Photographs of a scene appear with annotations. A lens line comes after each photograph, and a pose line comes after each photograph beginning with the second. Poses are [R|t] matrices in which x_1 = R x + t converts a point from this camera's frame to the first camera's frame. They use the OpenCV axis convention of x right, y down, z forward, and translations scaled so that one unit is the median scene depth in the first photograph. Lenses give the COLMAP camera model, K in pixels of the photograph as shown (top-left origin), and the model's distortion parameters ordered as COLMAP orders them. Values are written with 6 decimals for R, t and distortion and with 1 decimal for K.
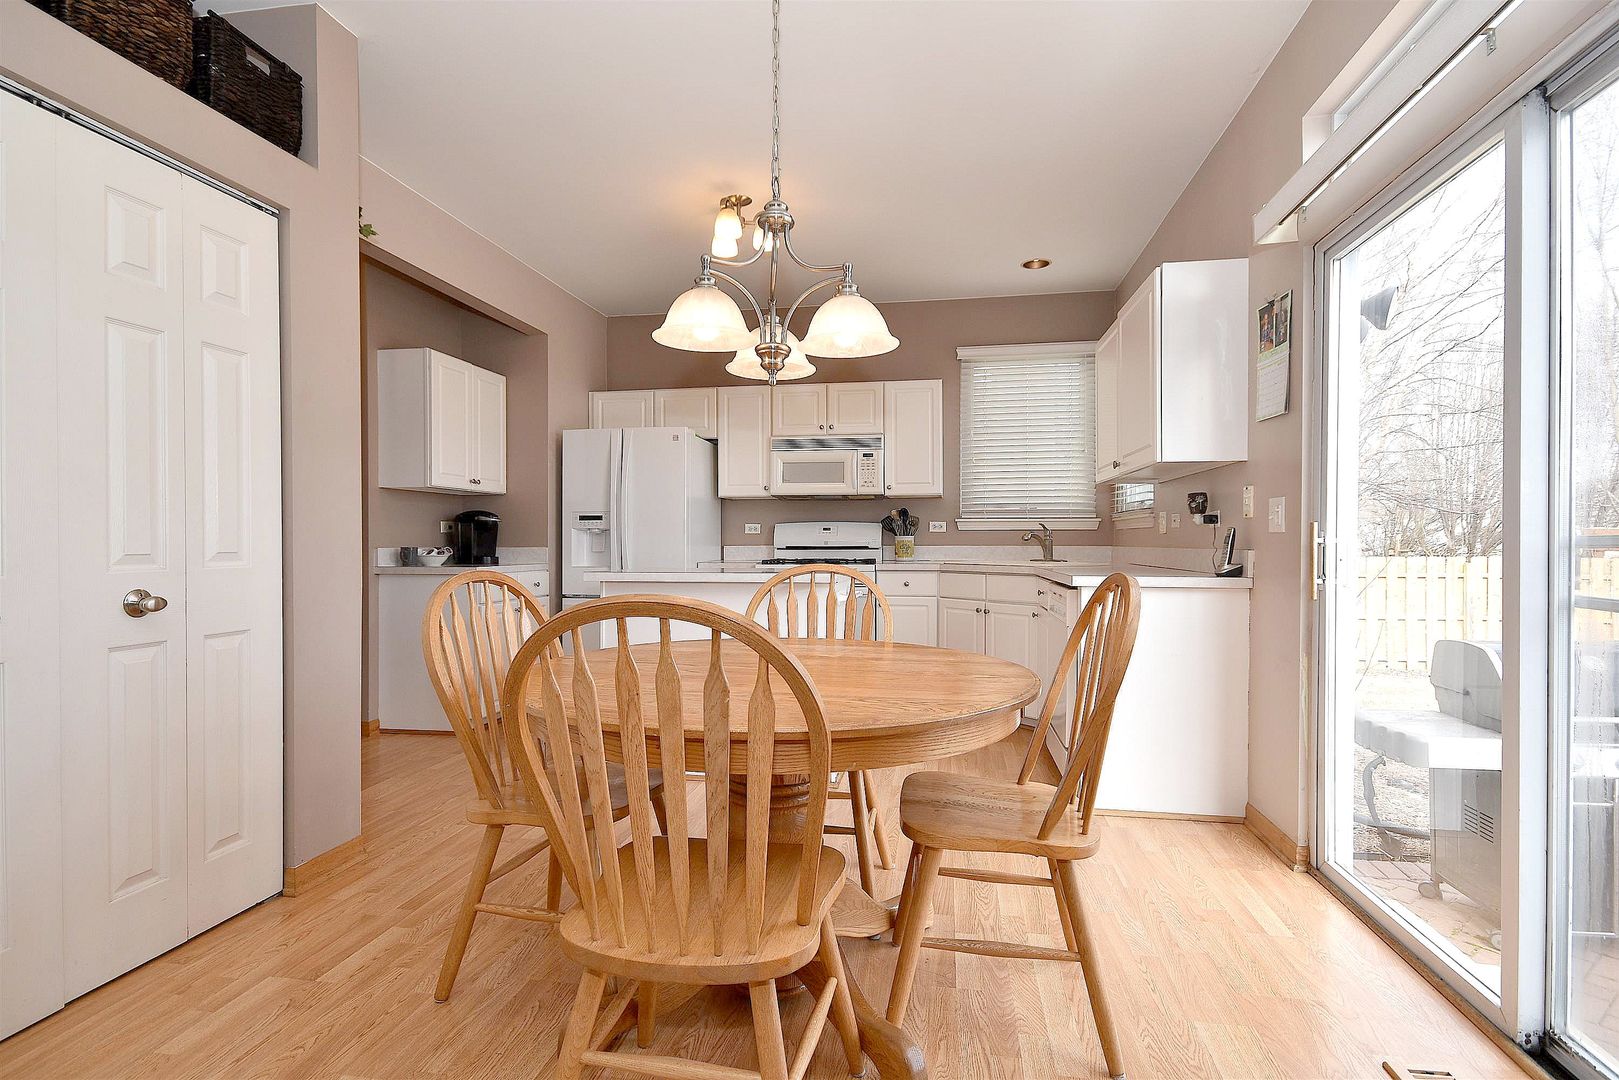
lens RADIAL K [[803.8, 0, 808.7], [0, 803.8, 544.2], [0, 0, 1]] dist [0.011235, 0.000271]
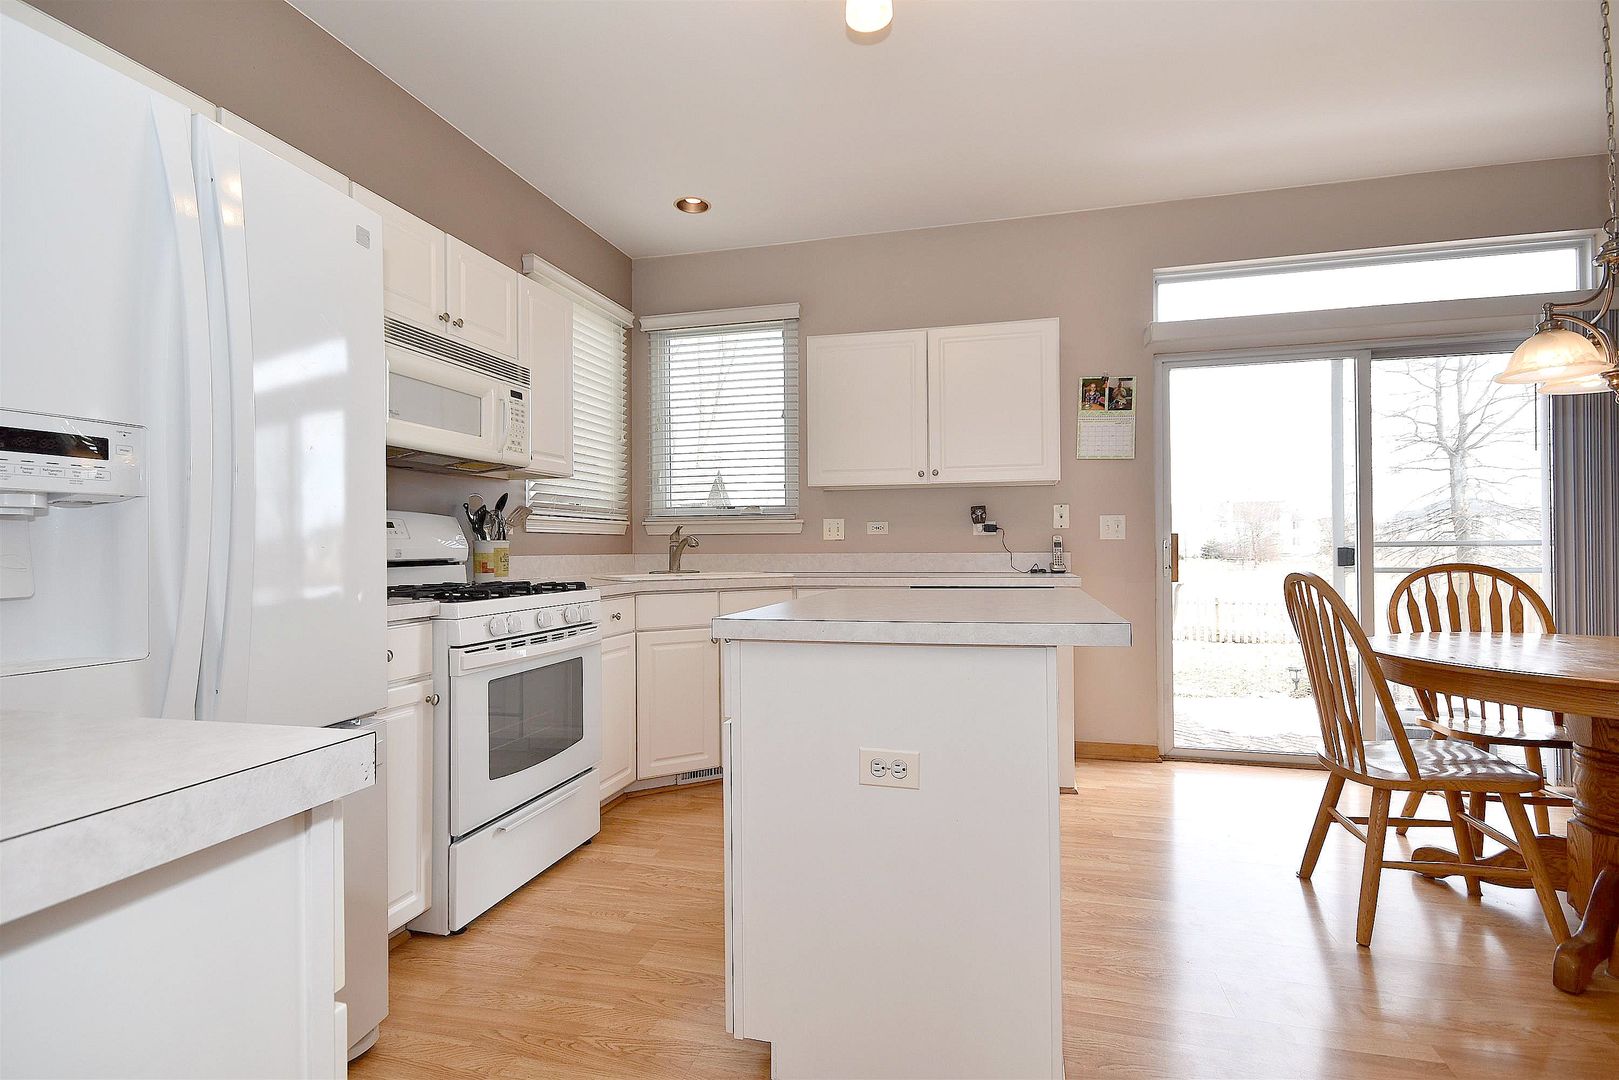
lens RADIAL K [[772.6, 0, 811.3], [0, 772.6, 540.0], [0, 0, 1]] dist [0.006083, 0.000285]
pose [[0.080288, 0.009483, 0.996727, -0.440925], [0.010280, 0.999894, -0.010342, -0.002437], [-0.996719, 0.011077, 0.080182, 0.749539]]
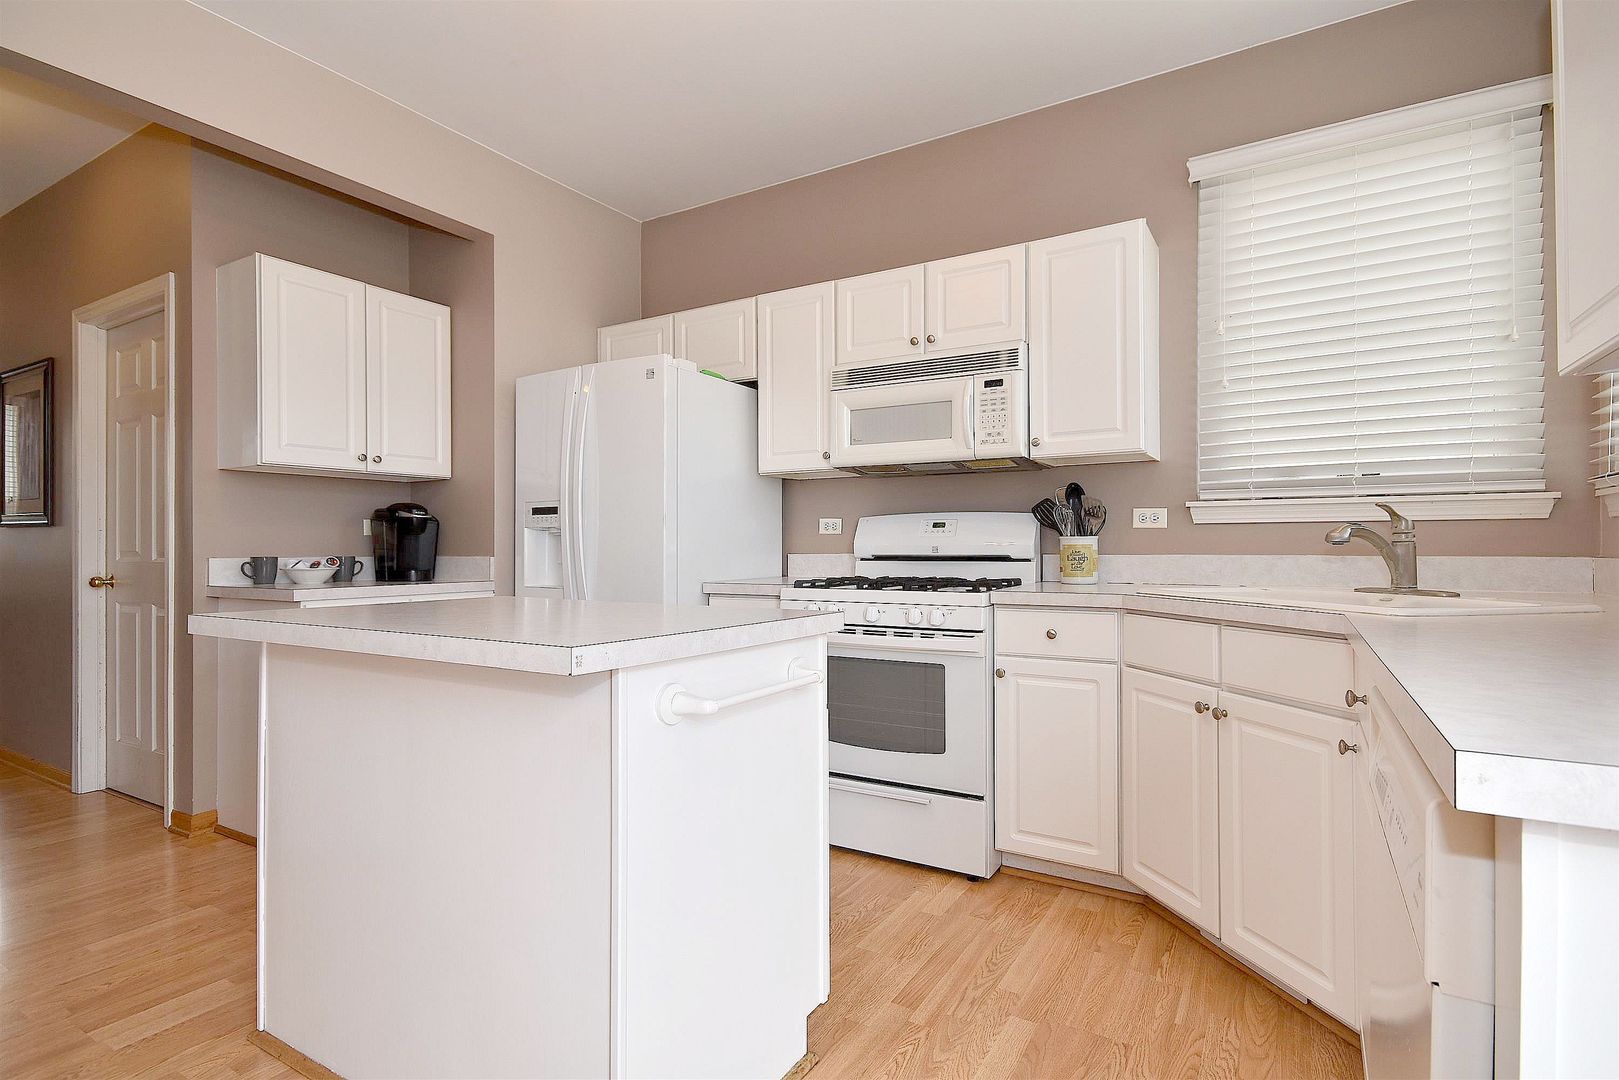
lens RADIAL K [[803.8, 0, 808.7], [0, 803.8, 544.2], [0, 0, 1]] dist [0.011235, 0.000271]
pose [[0.929758, -0.002262, -0.368164, 0.154010], [0.000414, 0.999987, -0.005098, -0.002498], [0.368171, 0.004588, 0.929747, 0.461241]]
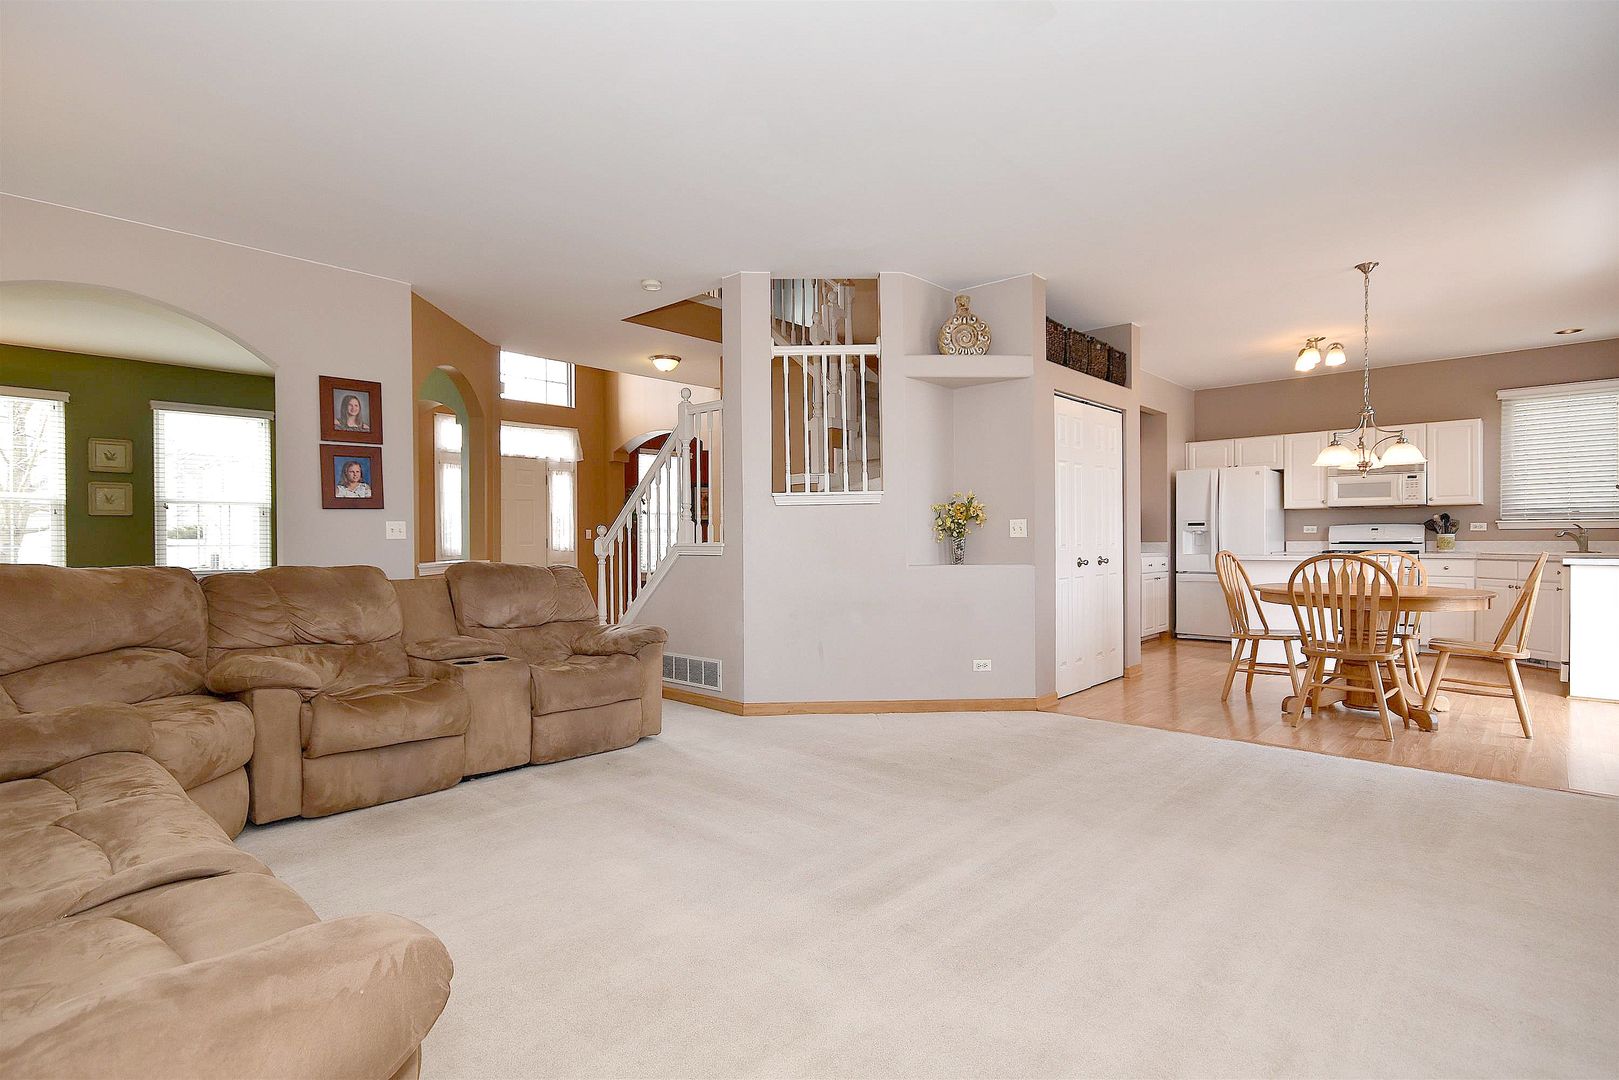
lens RADIAL K [[810.7, 0, 775.0], [0, 810.7, 544.6], [0, 0, 1]] dist [0.000207, -0.000358]
pose [[0.829401, 0.000812, -0.558653, -0.058090], [0.001951, 0.999989, 0.004350, -0.000245], [0.558650, -0.004698, 0.829390, -0.799082]]
